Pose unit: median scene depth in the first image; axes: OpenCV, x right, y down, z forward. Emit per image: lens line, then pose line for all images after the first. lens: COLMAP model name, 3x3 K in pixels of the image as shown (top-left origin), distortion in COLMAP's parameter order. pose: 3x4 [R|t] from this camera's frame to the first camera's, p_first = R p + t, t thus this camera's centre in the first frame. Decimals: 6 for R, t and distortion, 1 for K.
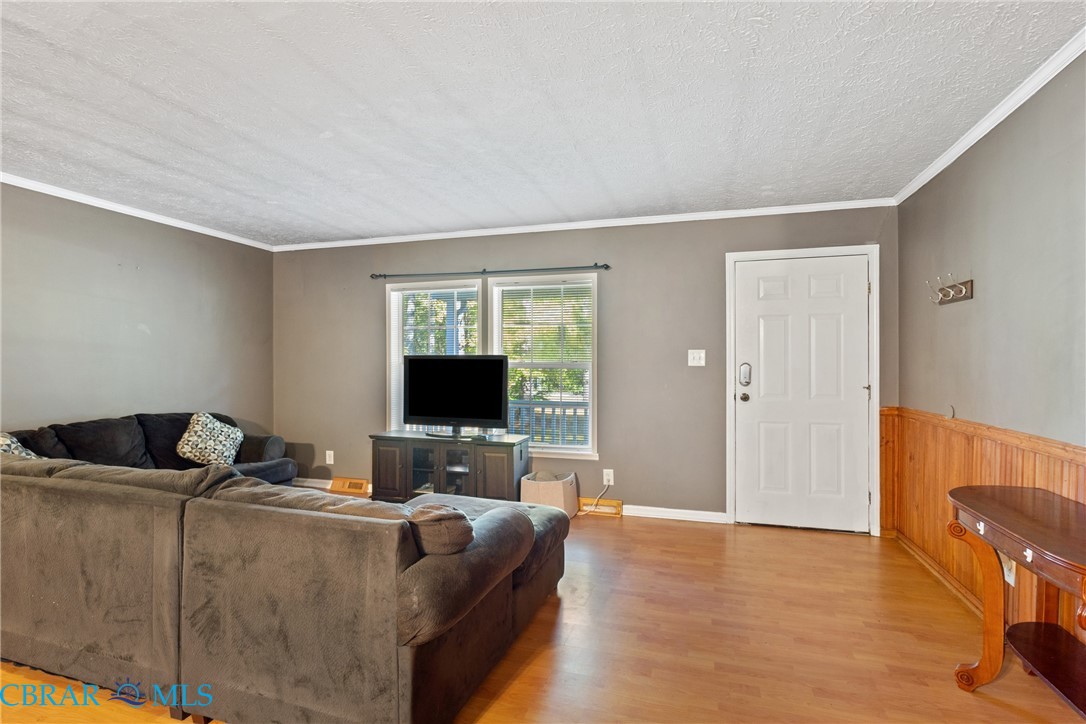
lens RADIAL K [[532.2, 0, 543.0], [0, 532.2, 362.0], [0, 0, 1]] dist [0.000215, 0.000073]
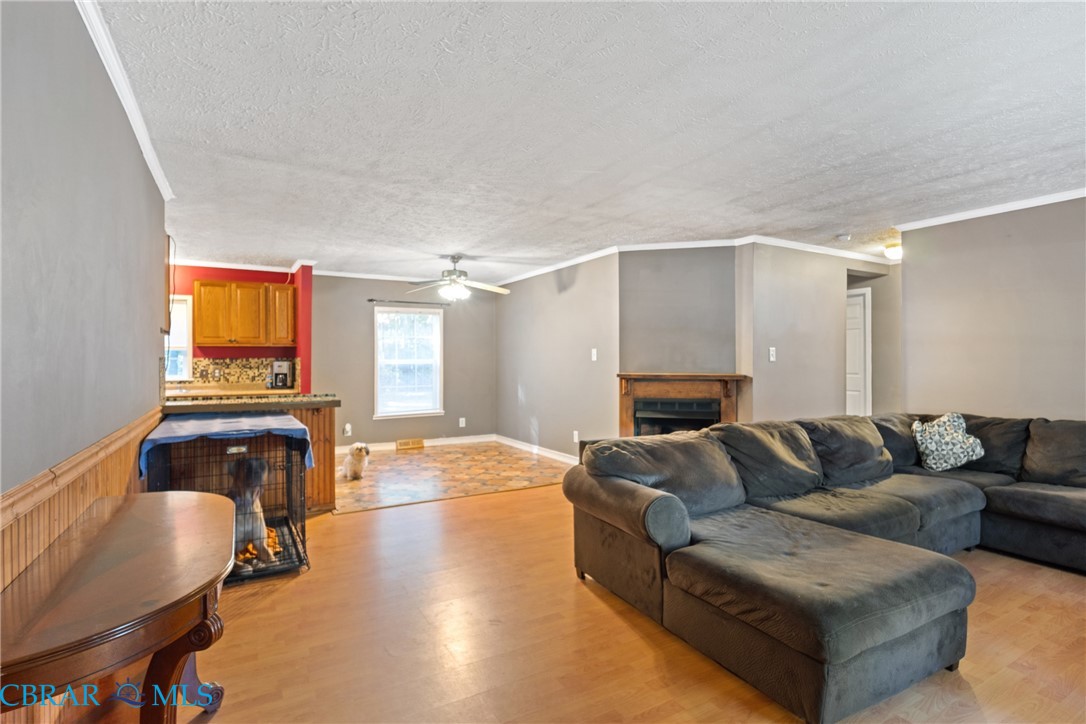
lens RADIAL K [[532.2, 0, 543.0], [0, 532.2, 362.0], [0, 0, 1]] dist [0.000215, 0.000073]
pose [[-0.677419, 0.001759, -0.735595, 0.782567], [0.002688, 0.999996, -0.000084, 0.004554], [0.735592, -0.002034, -0.677421, 1.367009]]
